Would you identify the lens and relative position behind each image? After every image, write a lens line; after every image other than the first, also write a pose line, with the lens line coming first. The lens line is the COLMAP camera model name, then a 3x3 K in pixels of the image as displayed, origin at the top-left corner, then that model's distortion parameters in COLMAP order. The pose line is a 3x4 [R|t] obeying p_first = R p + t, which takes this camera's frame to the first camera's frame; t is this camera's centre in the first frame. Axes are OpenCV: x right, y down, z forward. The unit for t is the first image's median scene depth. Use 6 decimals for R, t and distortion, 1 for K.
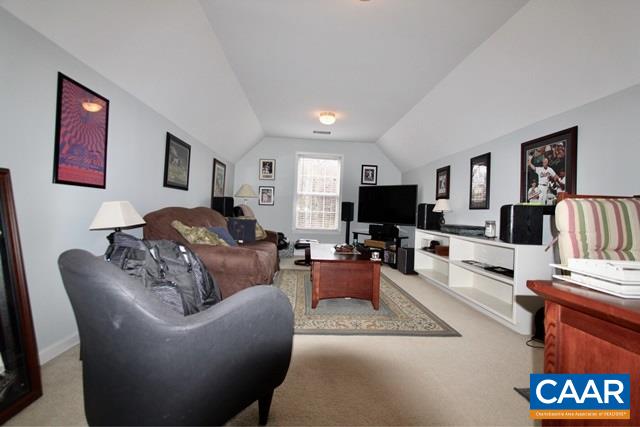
lens RADIAL K [[297.1, 0, 320.3], [0, 297.1, 211.0], [0, 0, 1]] dist [-0.011496, 0.002510]
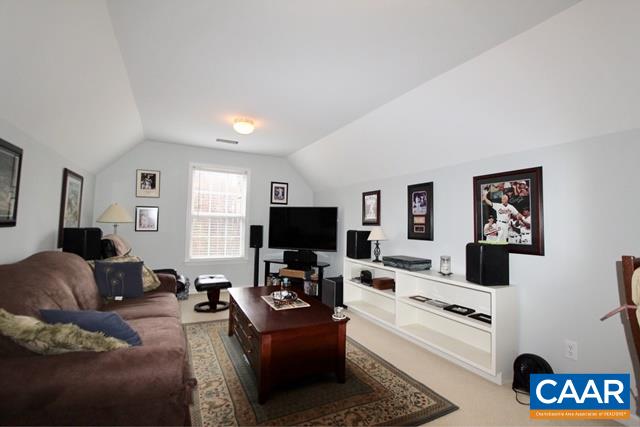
lens RADIAL K [[297.1, 0, 322.4], [0, 297.1, 211.3], [0, 0, 1]] dist [-0.011496, 0.002510]
pose [[0.913923, -0.002482, 0.405879, -0.120796], [0.014384, 0.999551, -0.026278, -0.066639], [-0.405632, 0.029854, 0.913549, 0.215298]]
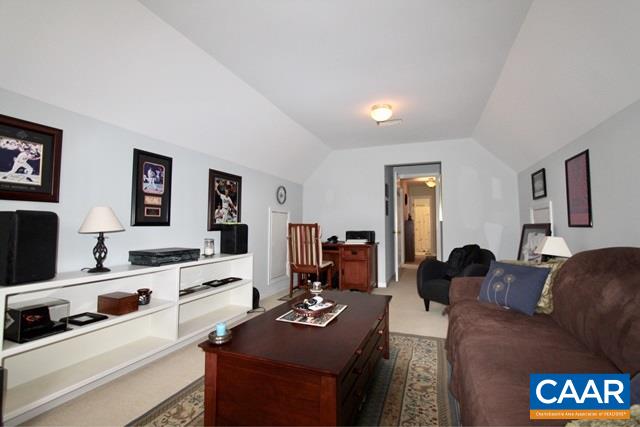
lens RADIAL K [[297.1, 0, 323.2], [0, 297.1, 210.7], [0, 0, 1]] dist [-0.011496, 0.002510]
pose [[-0.914368, -0.021767, 0.404300, -0.129101], [-0.039823, 0.998547, -0.036305, -0.029482], [-0.402922, -0.049297, -0.913906, 1.290982]]
